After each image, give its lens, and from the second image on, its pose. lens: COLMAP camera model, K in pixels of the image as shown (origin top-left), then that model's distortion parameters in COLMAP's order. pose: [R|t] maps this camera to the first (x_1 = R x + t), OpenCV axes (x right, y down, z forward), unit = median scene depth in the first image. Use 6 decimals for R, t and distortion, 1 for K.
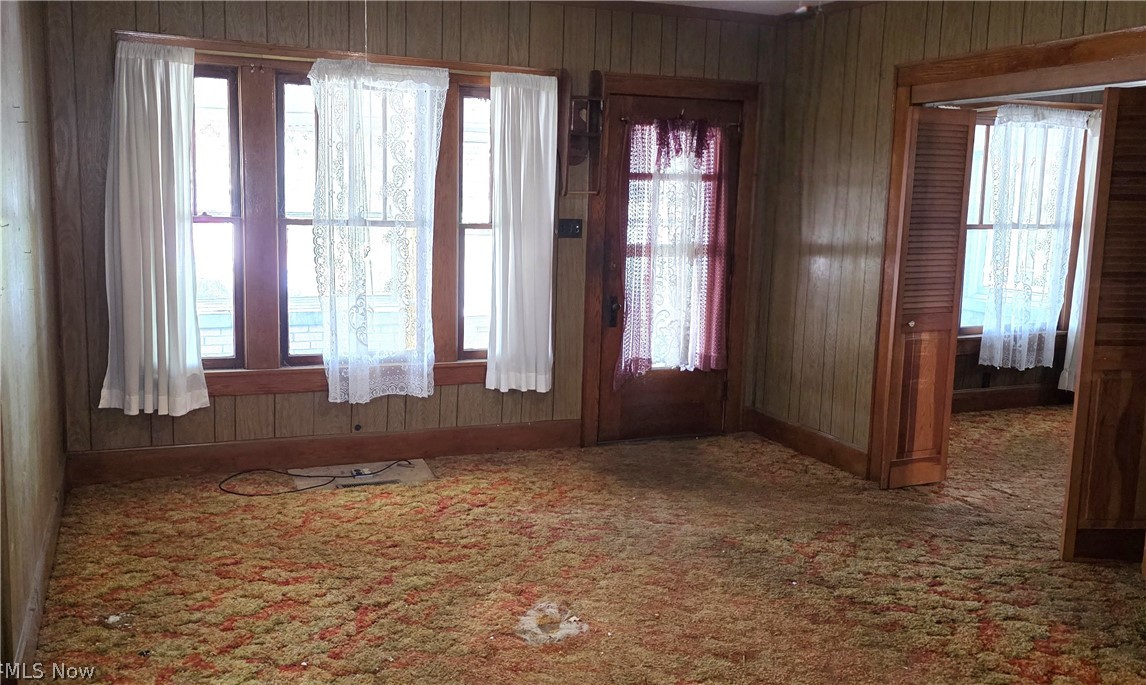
lens RADIAL K [[971.1, 0, 569.6], [0, 971.1, 330.6], [0, 0, 1]] dist [0.035169, -0.023917]
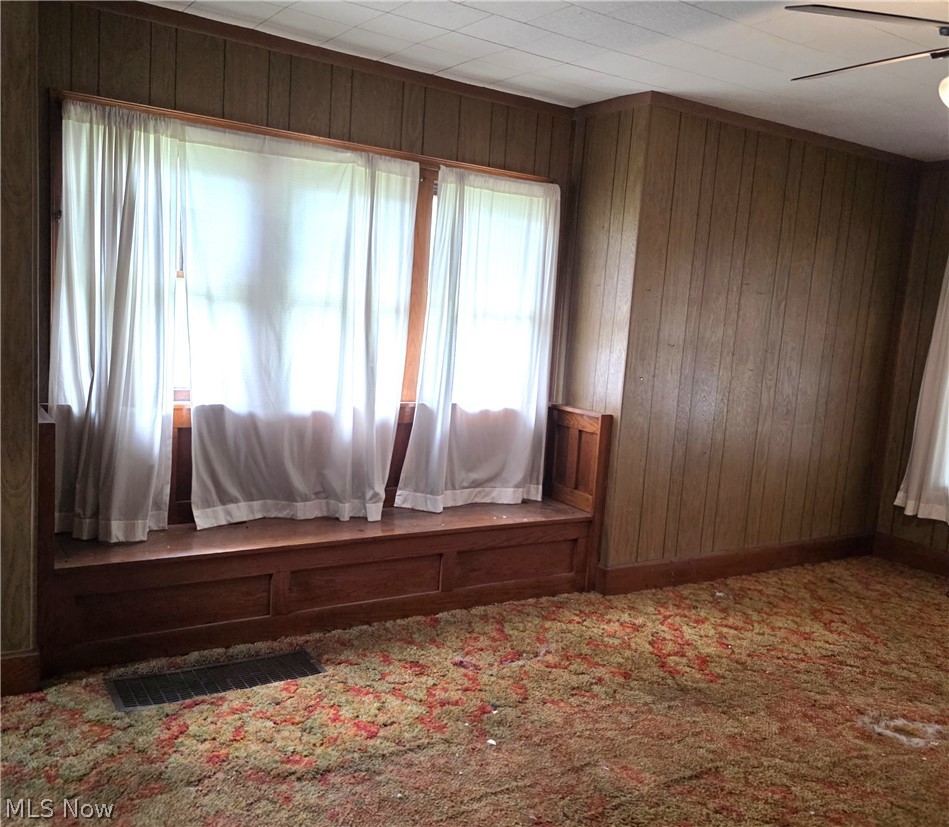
lens RADIAL K [[858.3, 0, 471.2], [0, 858.3, 413.4], [0, 0, 1]] dist [0.075158, -0.098433]
pose [[0.170024, 0.119133, -0.978212, 0.690928], [-0.200932, 0.976002, 0.083939, -0.031370], [0.964737, 0.182282, 0.189881, 0.220271]]
